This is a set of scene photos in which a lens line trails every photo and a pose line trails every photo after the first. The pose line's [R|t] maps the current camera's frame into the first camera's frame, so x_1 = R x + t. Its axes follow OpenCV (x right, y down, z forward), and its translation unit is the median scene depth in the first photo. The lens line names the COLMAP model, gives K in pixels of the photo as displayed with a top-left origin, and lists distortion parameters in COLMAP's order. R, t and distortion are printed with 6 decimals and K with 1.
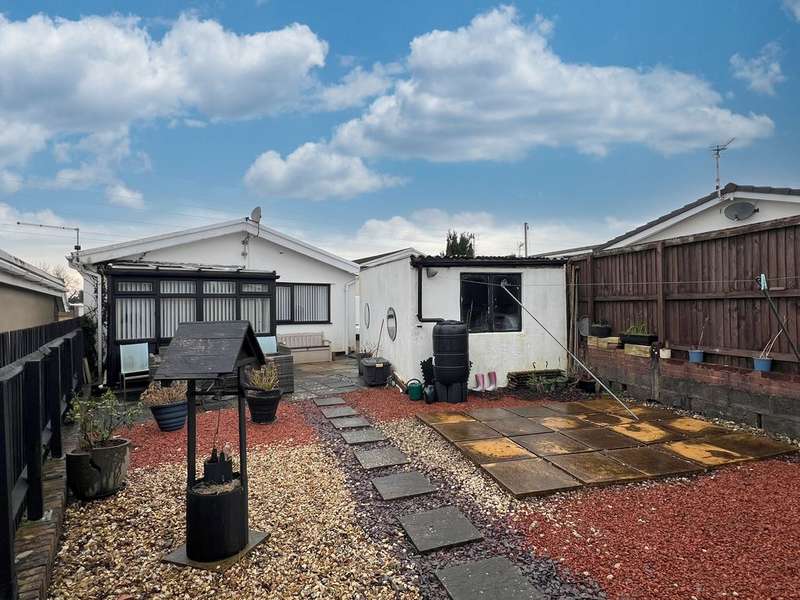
lens RADIAL K [[427.6, 0, 400.0], [0, 427.6, 300.0], [0, 0, 1]] dist [-0.000429, -0.000131]
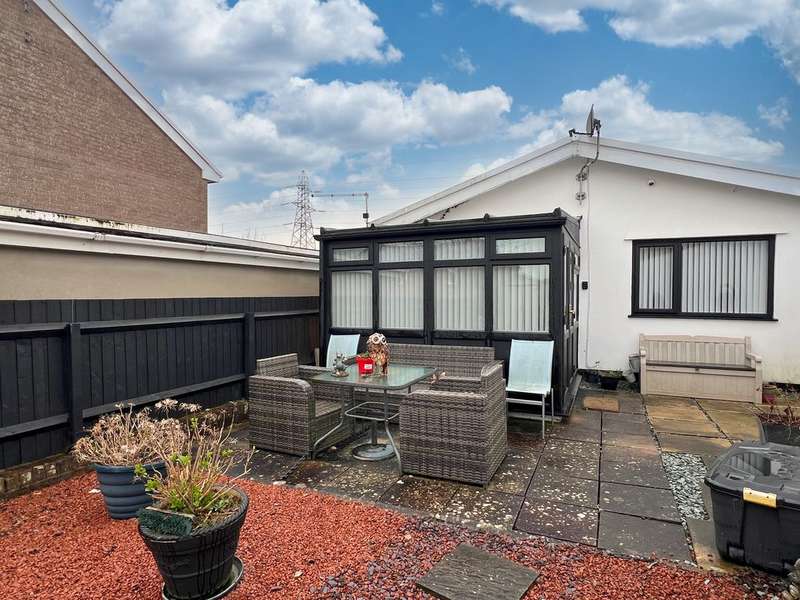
lens RADIAL K [[449.5, 0, 400.0], [0, 449.5, 300.0], [0, 0, 1]] dist [-0.002198, -0.000564]
pose [[0.522228, 0.024307, -0.852459, 0.065924], [0.009927, 0.999353, 0.034577, 0.020334], [0.852748, -0.026519, 0.521649, 0.674554]]
